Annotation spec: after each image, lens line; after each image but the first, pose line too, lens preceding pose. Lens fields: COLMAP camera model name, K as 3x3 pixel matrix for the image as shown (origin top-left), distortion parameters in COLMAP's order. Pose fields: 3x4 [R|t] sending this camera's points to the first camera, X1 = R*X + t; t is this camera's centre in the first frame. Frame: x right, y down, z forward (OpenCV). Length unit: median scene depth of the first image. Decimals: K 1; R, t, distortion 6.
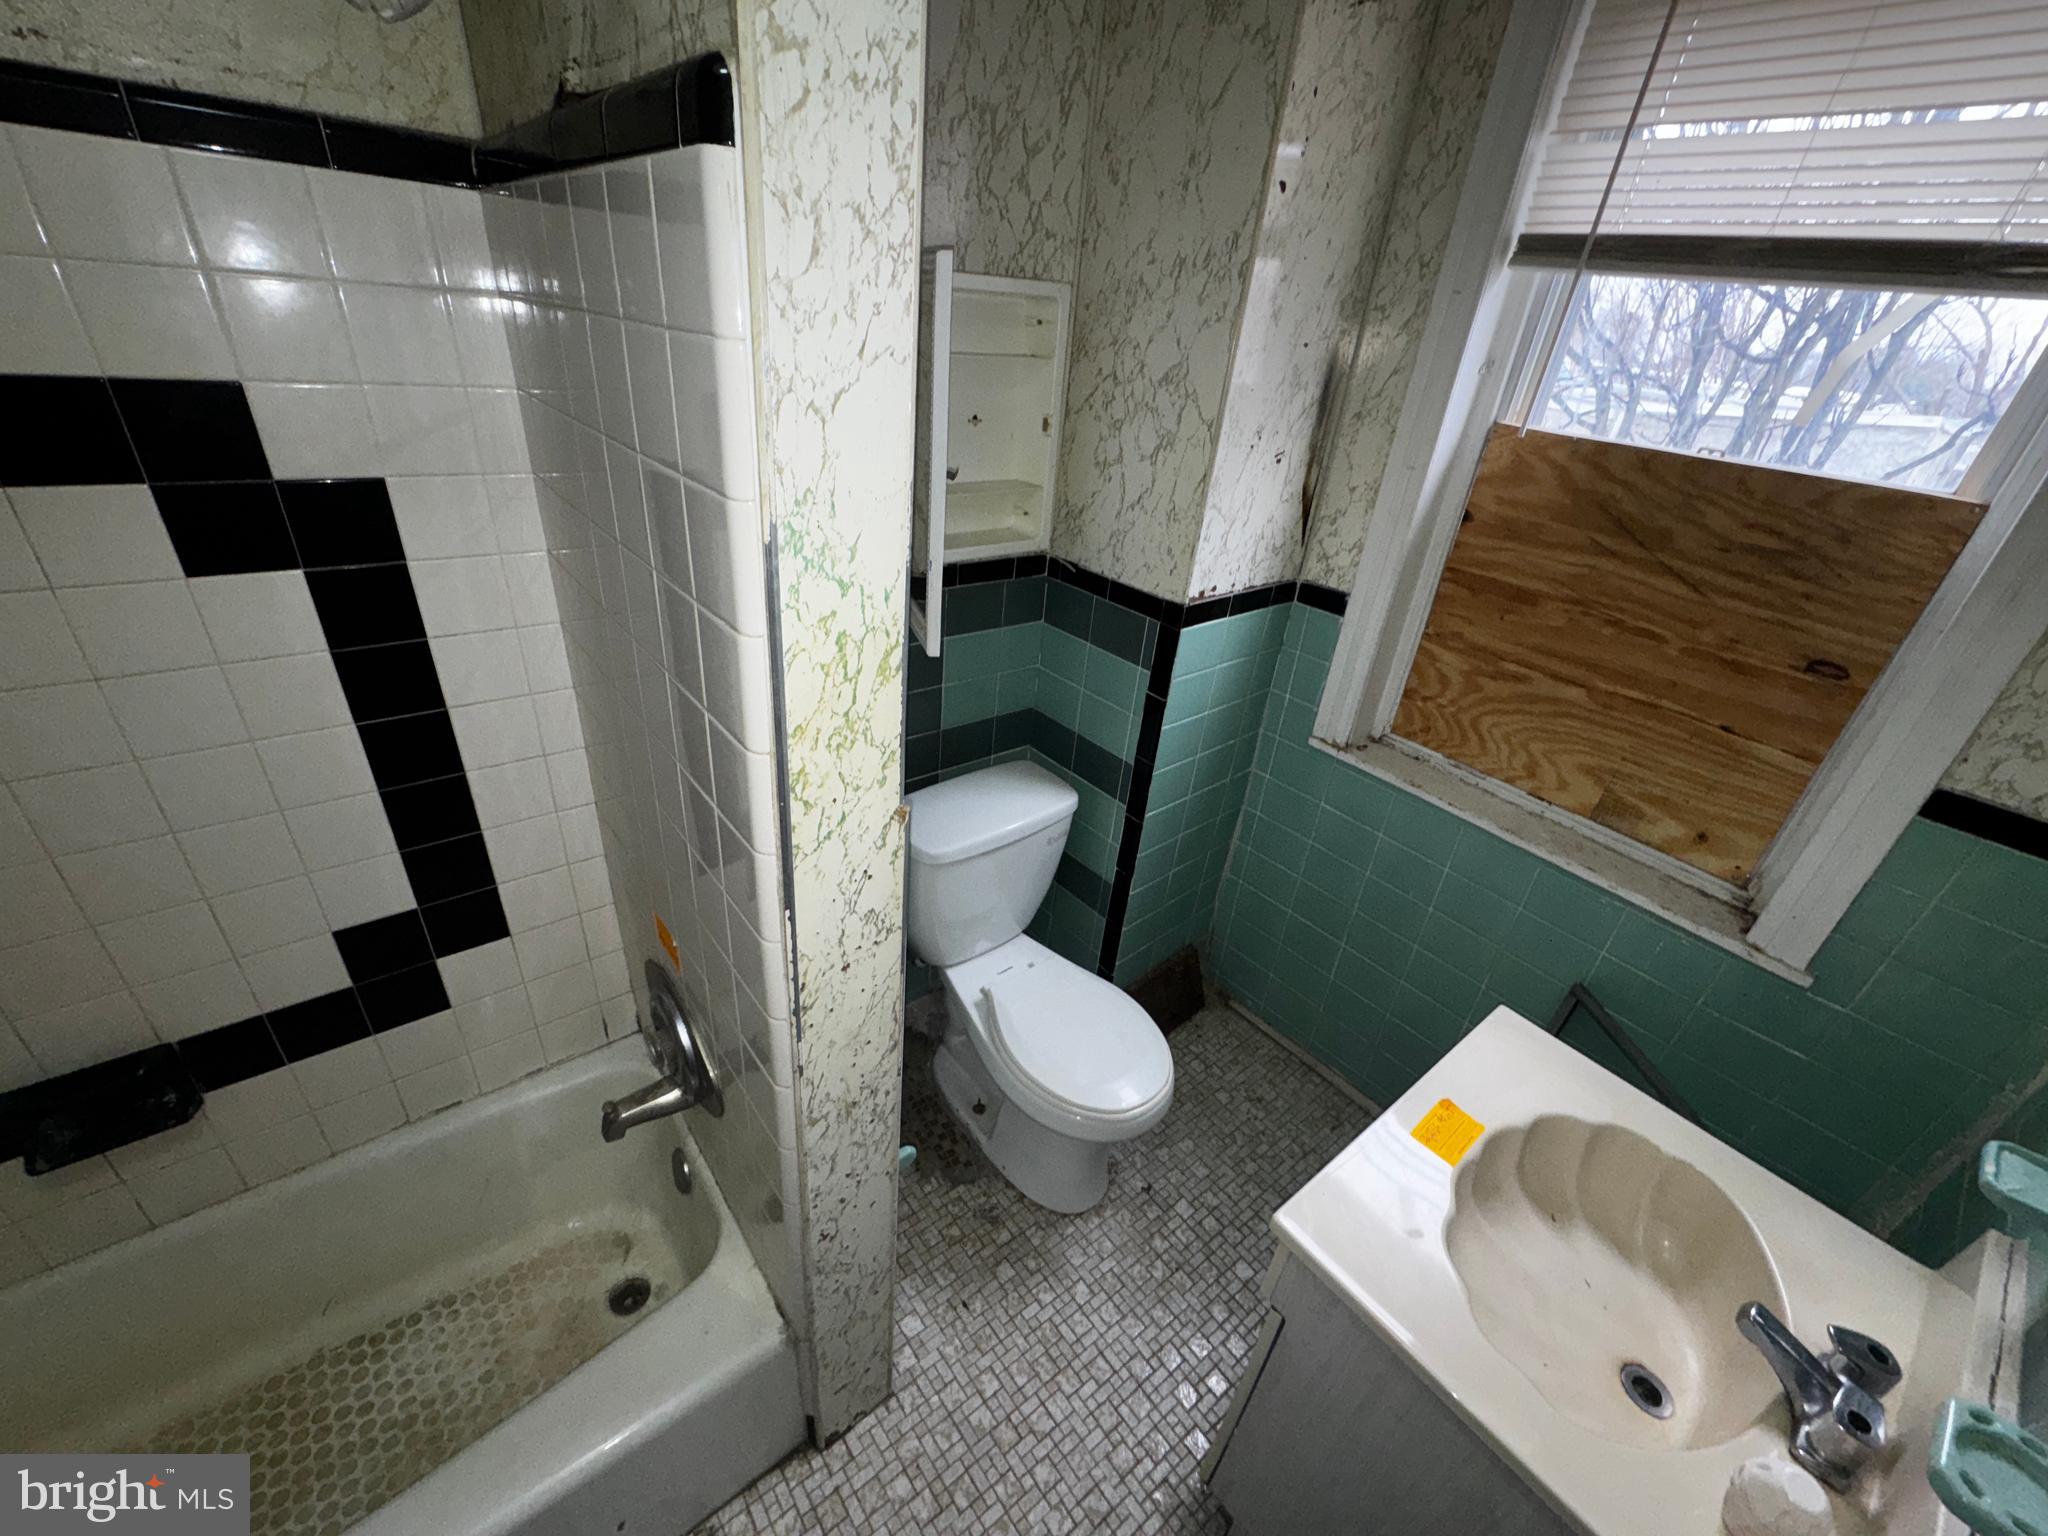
lens RADIAL K [[814.6, 0, 1022.8], [0, 814.6, 768.1], [0, 0, 1]] dist [-0.003809, -0.000362]
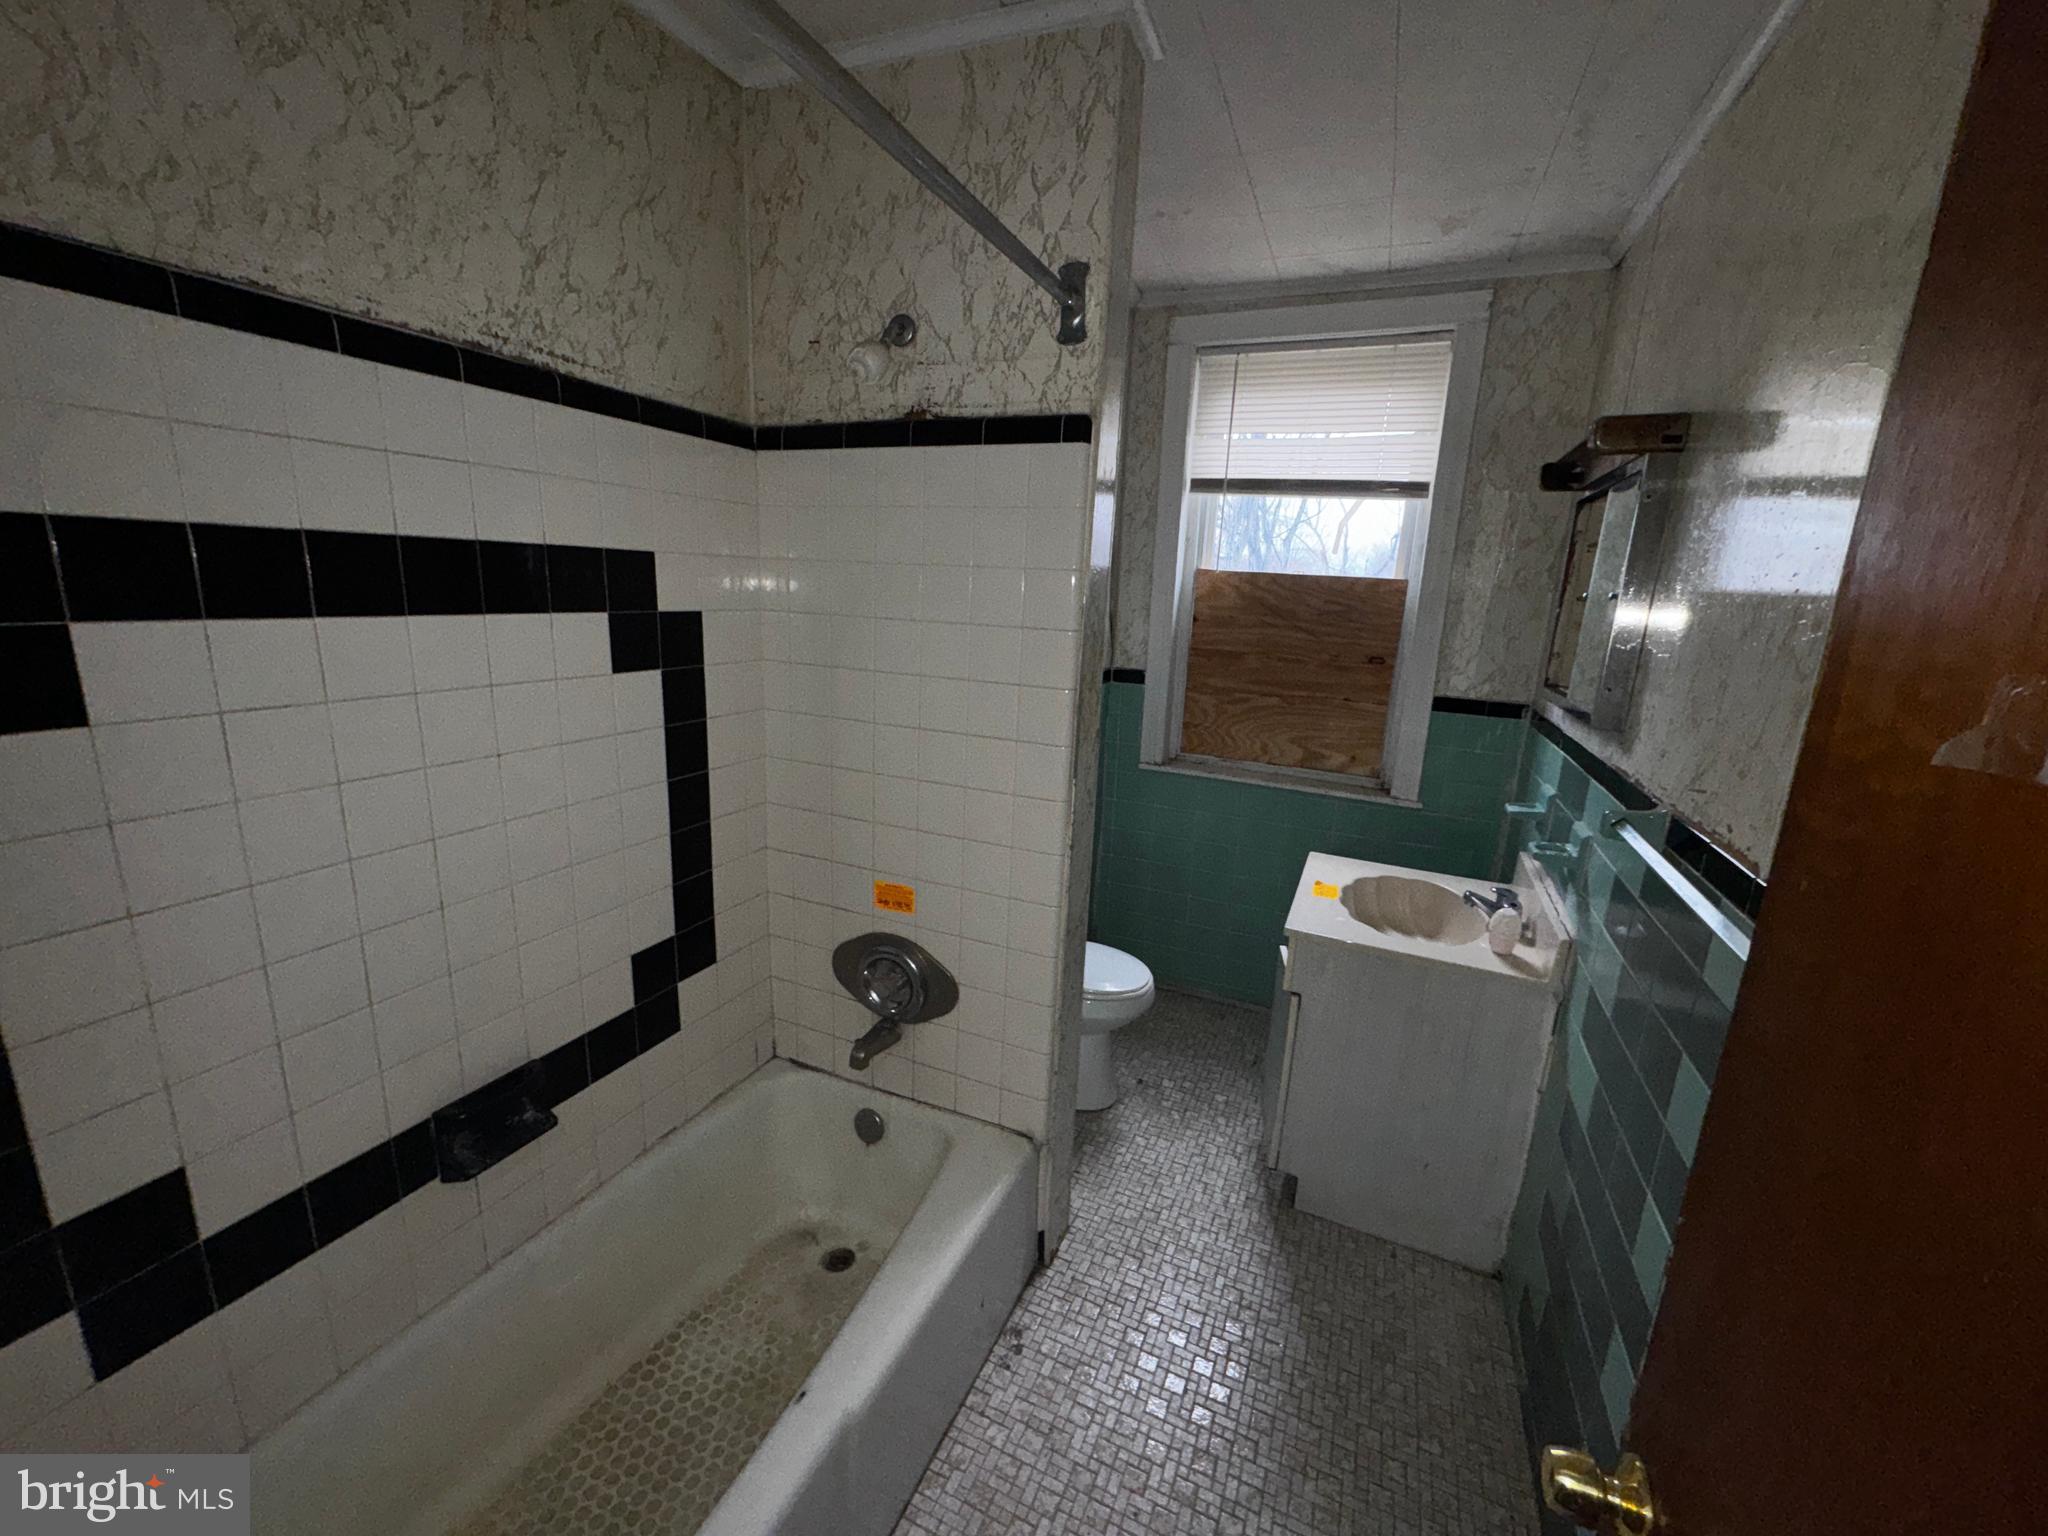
lens RADIAL K [[814.6, 0, 1024.9], [0, 814.6, 765.1], [0, 0, 1]] dist [-0.003809, -0.000362]
pose [[0.886328, -0.149354, 0.438311, -0.716279], [0.252804, 0.949117, -0.187795, 0.275161], [-0.387961, 0.277255, 0.878986, -0.392500]]
